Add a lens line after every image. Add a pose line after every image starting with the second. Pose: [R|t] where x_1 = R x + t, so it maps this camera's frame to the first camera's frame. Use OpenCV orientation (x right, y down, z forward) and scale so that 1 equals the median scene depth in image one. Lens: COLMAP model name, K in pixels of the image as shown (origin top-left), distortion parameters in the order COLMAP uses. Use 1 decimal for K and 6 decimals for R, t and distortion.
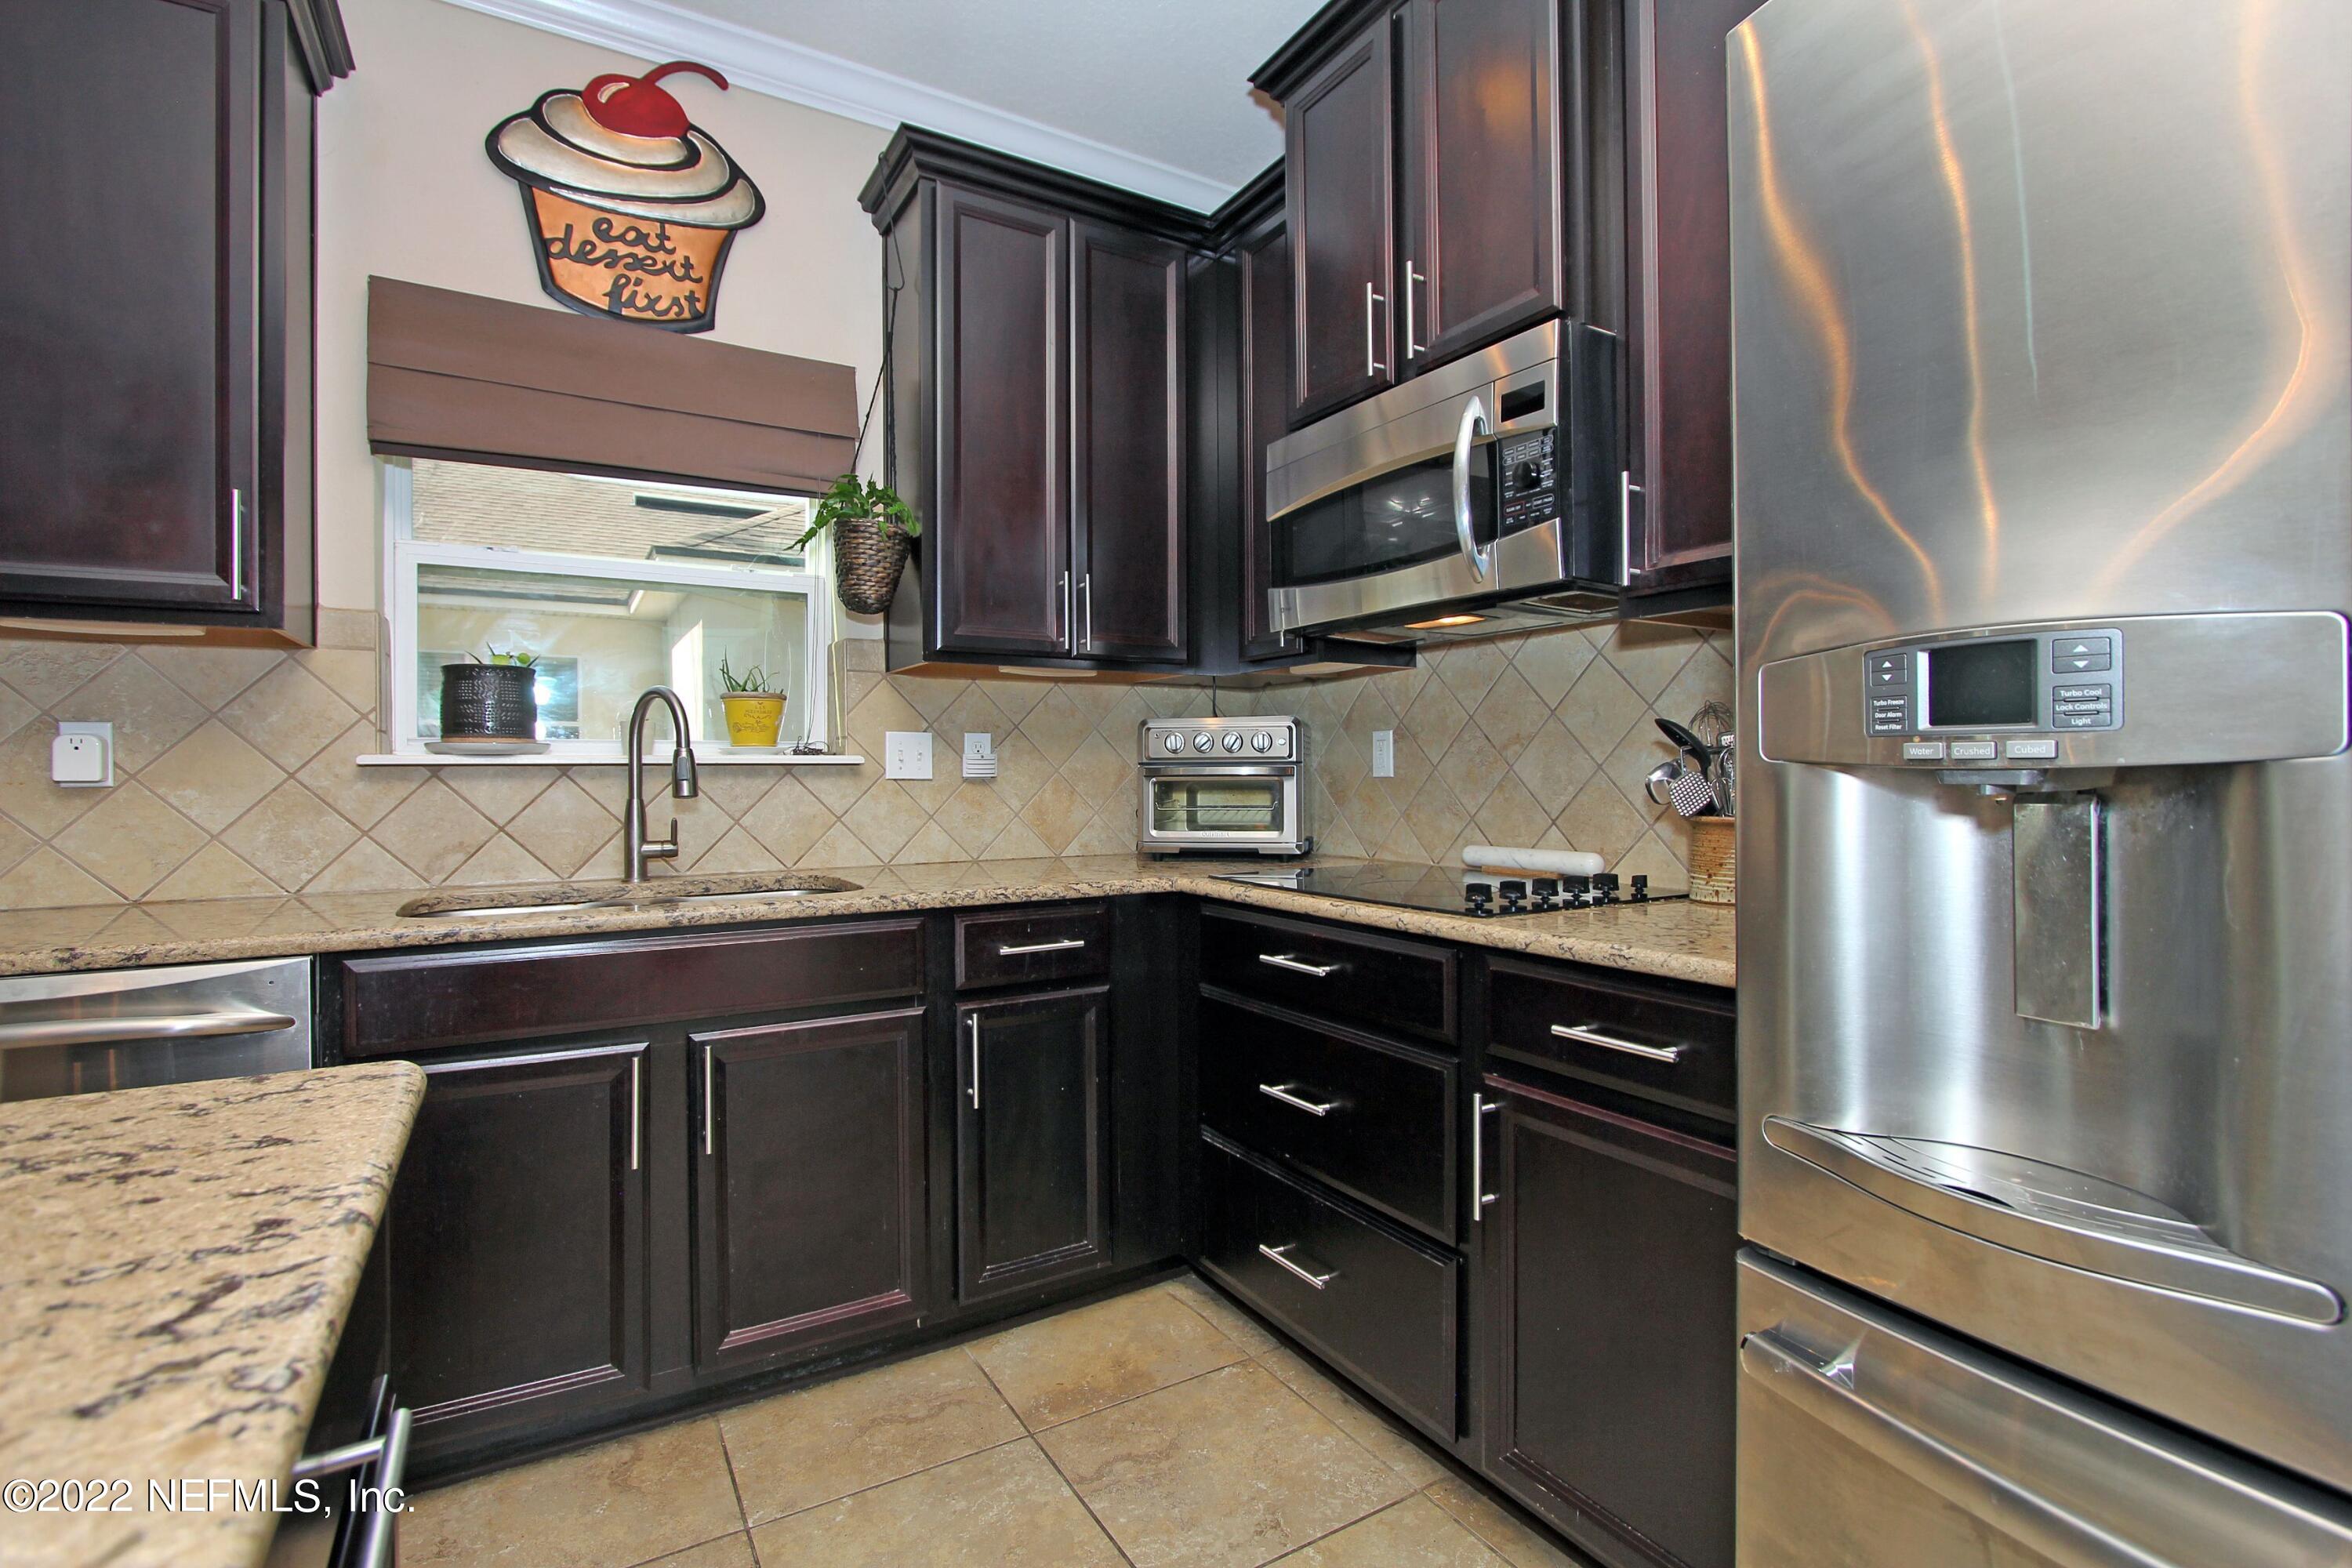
lens RADIAL K [[1087.4, 0, 1186.4], [0, 1087.4, 769.0], [0, 0, 1]] dist [-0.018348, 0.002012]
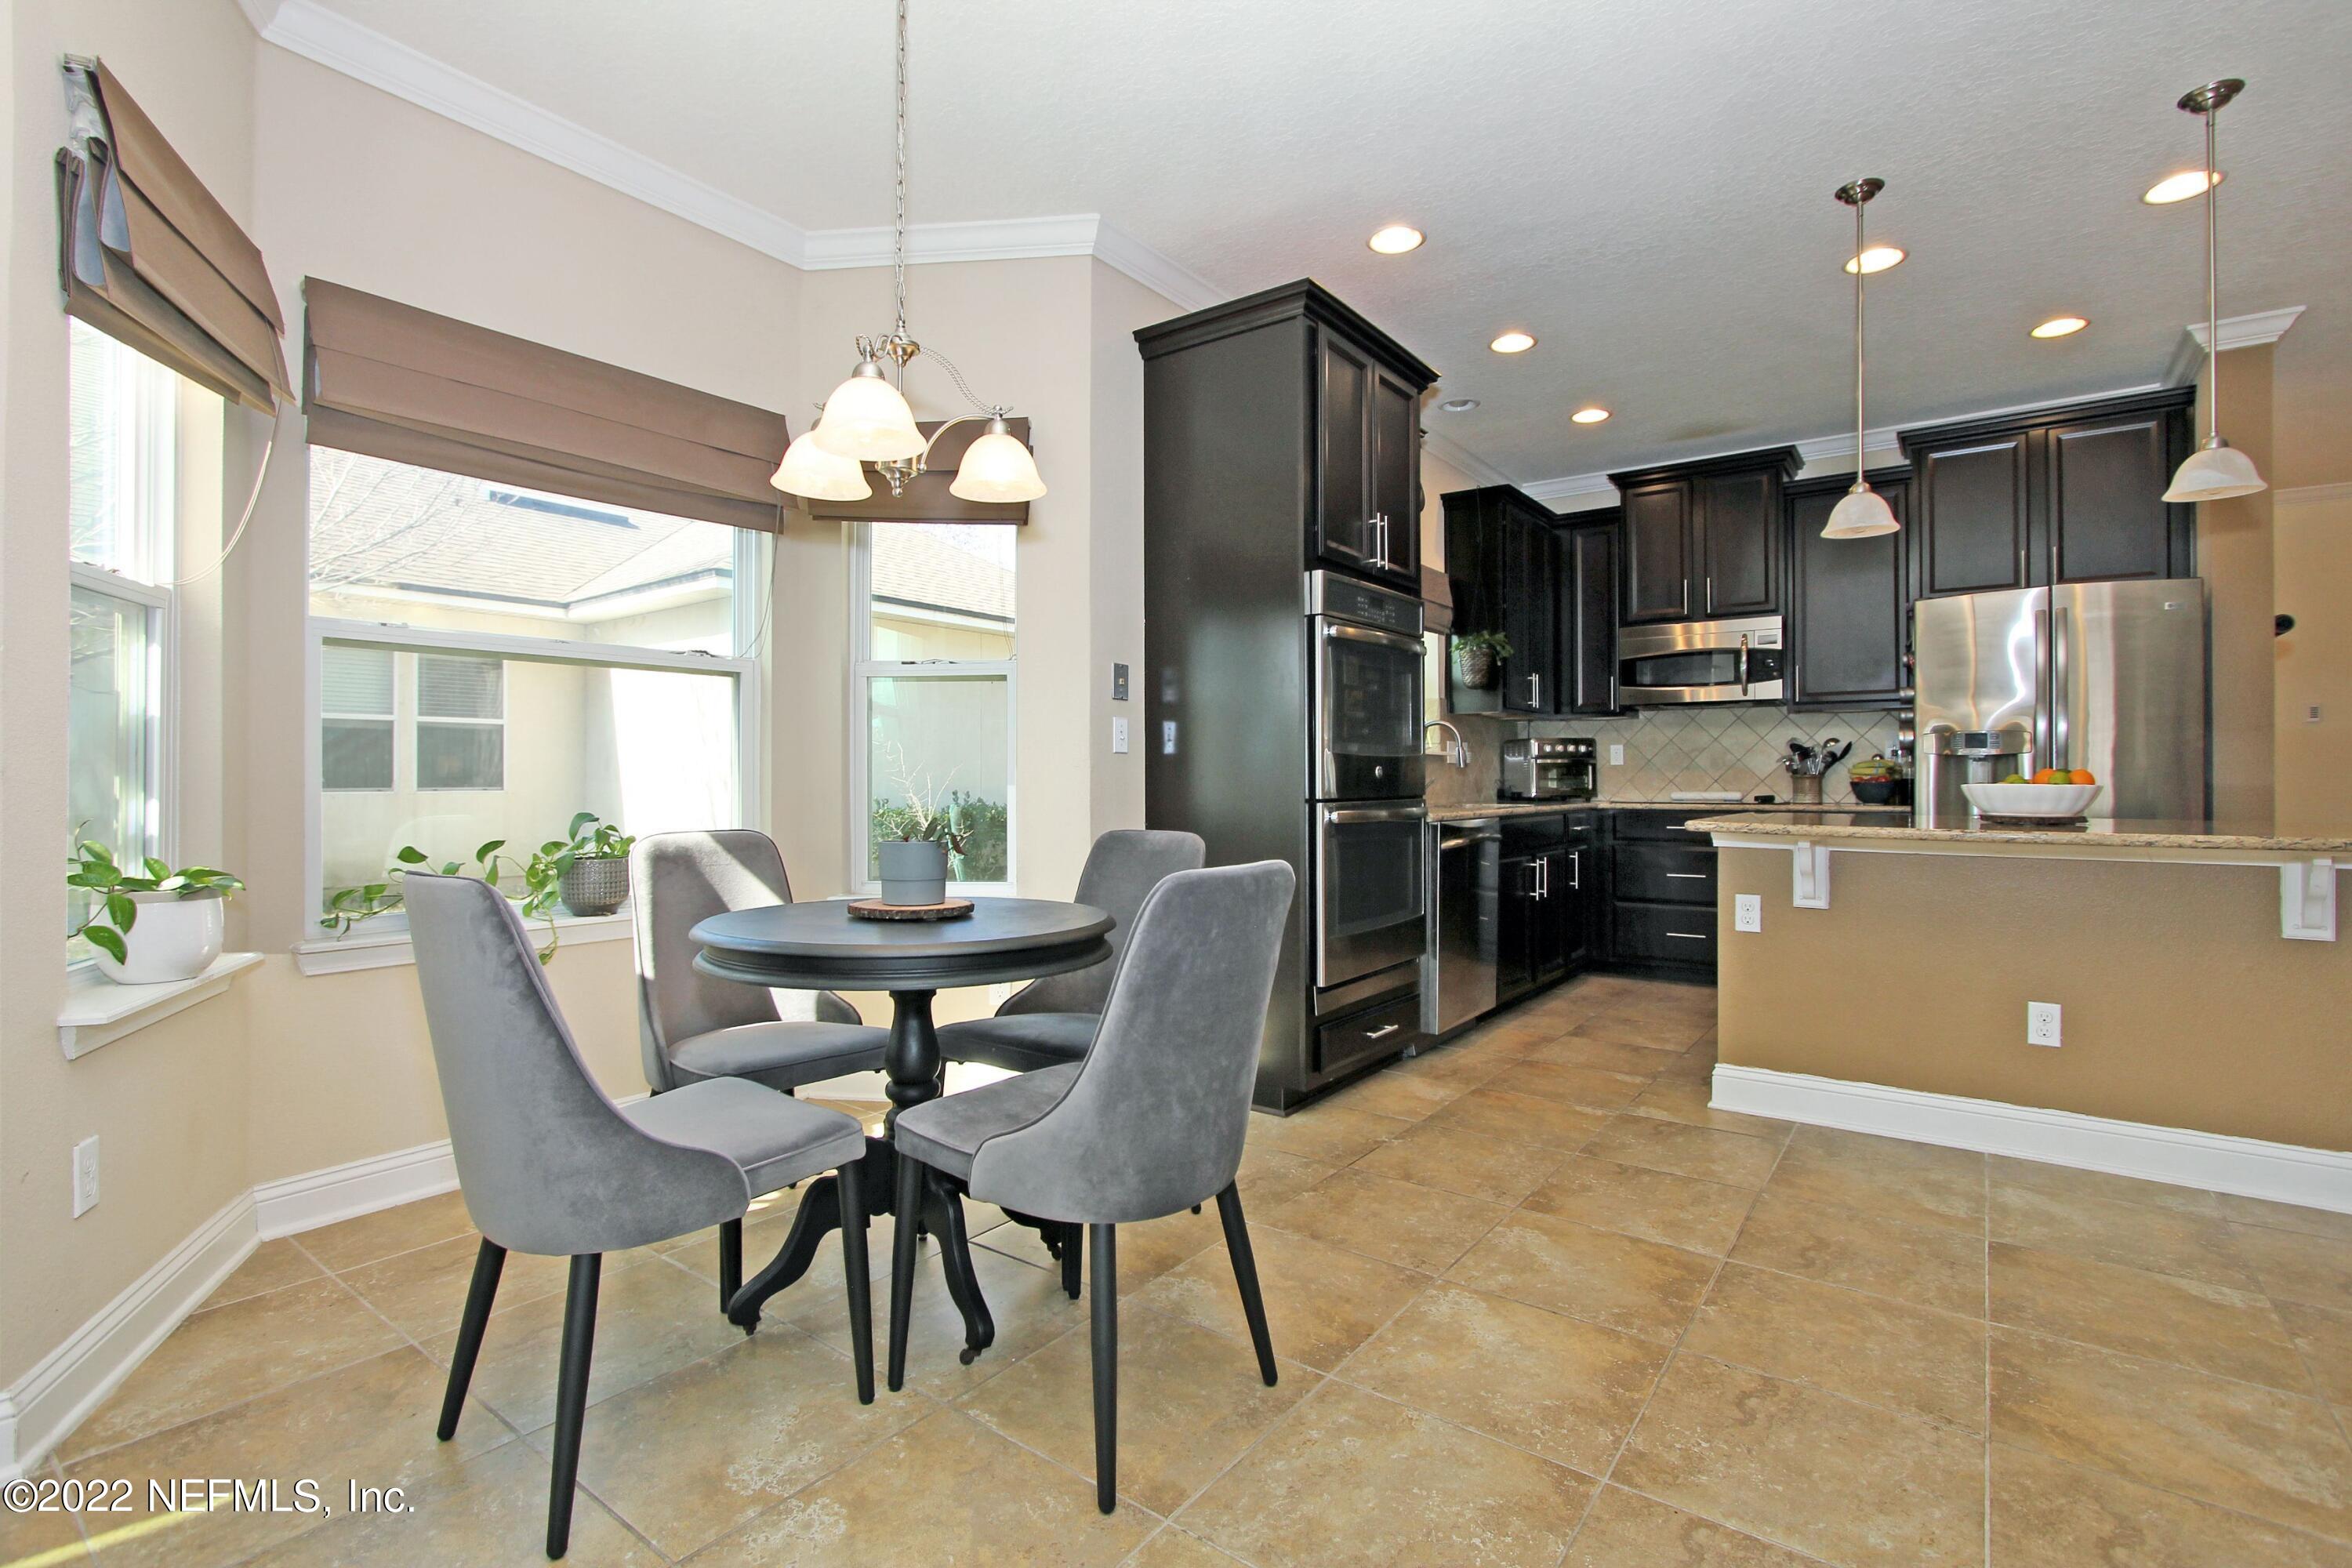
lens RADIAL K [[1087.4, 0, 1176.4], [0, 1087.4, 779.2], [0, 0, 1]] dist [-0.018348, 0.002012]
pose [[0.924330, 0.009011, 0.381487, -1.841701], [-0.008752, 0.999959, -0.002414, 0.060352], [-0.381493, -0.001107, 0.924371, -0.911212]]
